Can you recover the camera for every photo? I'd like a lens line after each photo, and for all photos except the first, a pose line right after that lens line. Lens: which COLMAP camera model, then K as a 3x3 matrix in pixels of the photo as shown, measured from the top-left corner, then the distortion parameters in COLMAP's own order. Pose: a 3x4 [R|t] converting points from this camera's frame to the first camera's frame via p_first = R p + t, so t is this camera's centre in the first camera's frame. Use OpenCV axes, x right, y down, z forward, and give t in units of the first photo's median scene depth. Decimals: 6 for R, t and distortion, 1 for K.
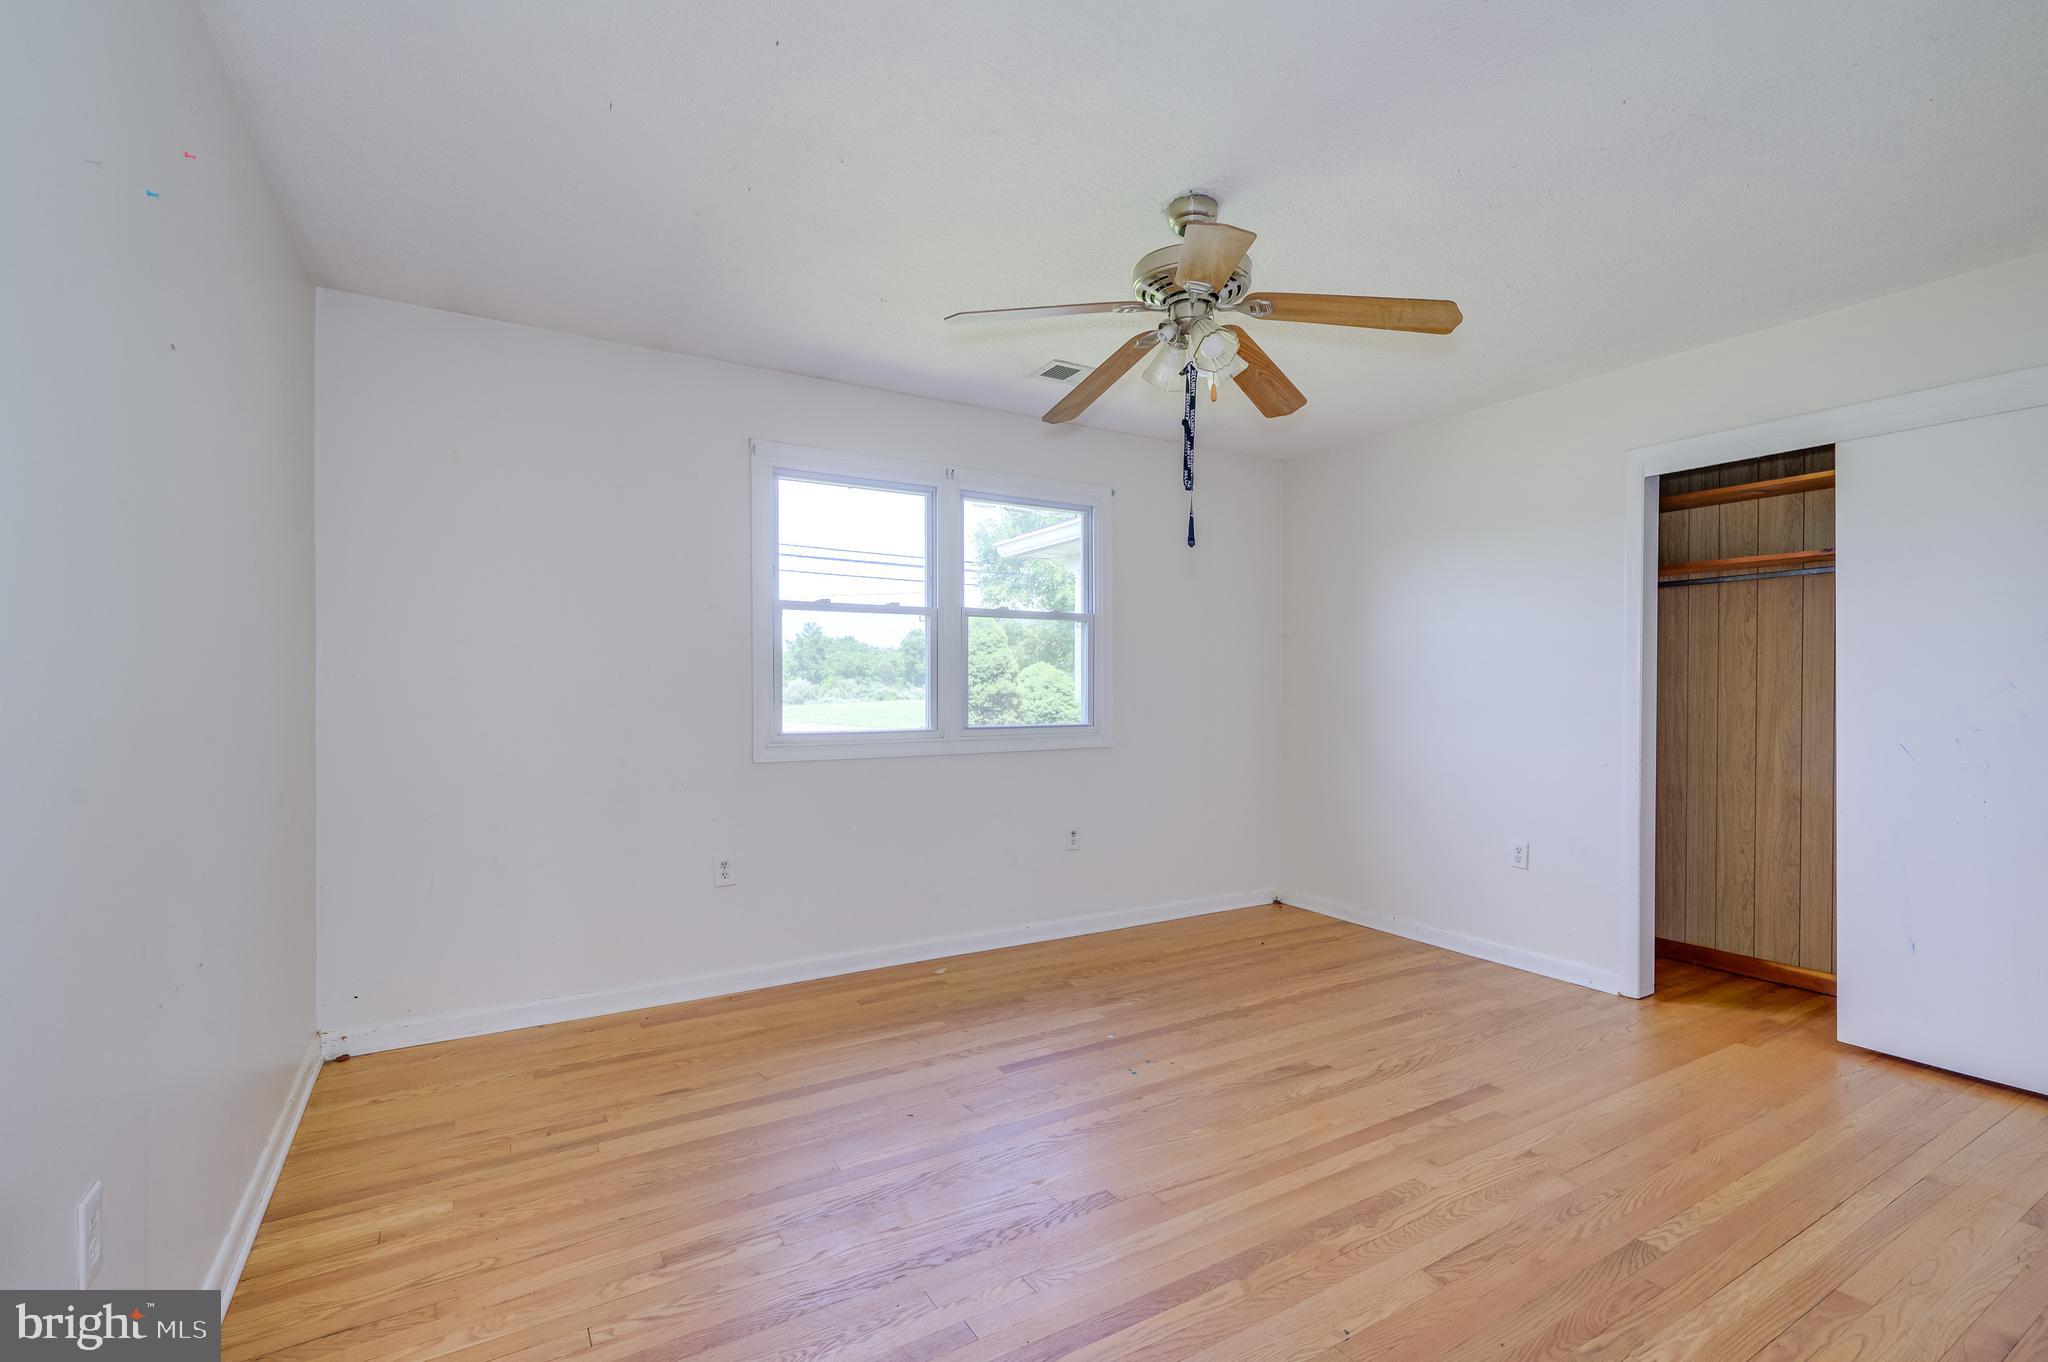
lens RADIAL K [[906.2, 0, 1031.4], [0, 906.2, 691.0], [0, 0, 1]] dist [0.000155, 0.000587]
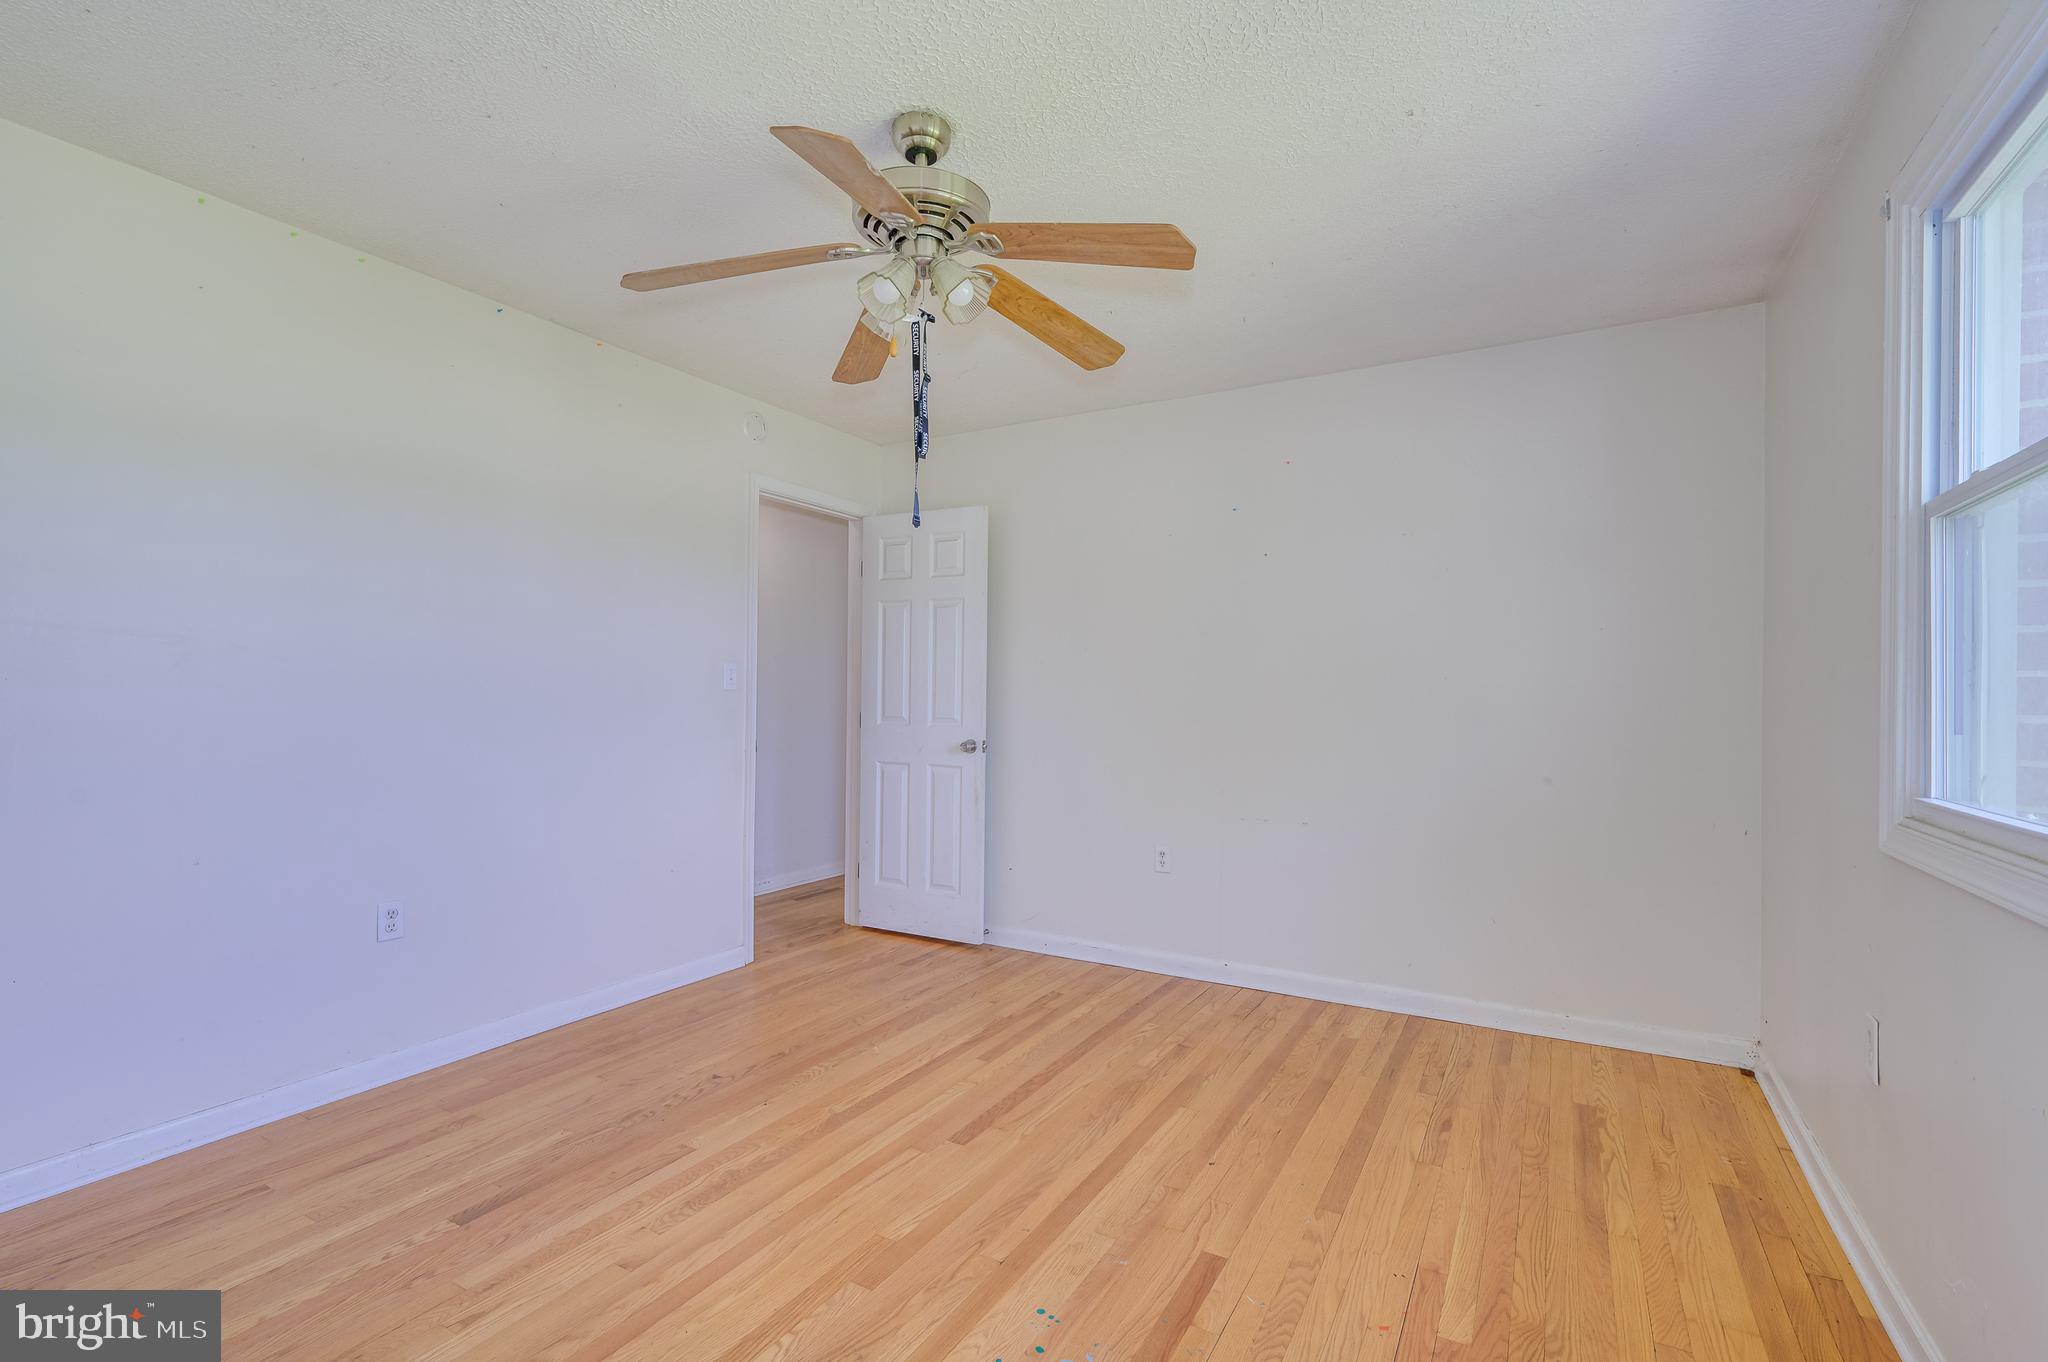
lens RADIAL K [[906.2, 0, 1031.4], [0, 906.2, 691.0], [0, 0, 1]] dist [0.000155, 0.000587]
pose [[-0.871944, -0.009166, -0.489520, 0.527839], [-0.010321, 0.999947, -0.000340, -0.004446], [0.489497, 0.004756, -0.871992, 1.896940]]
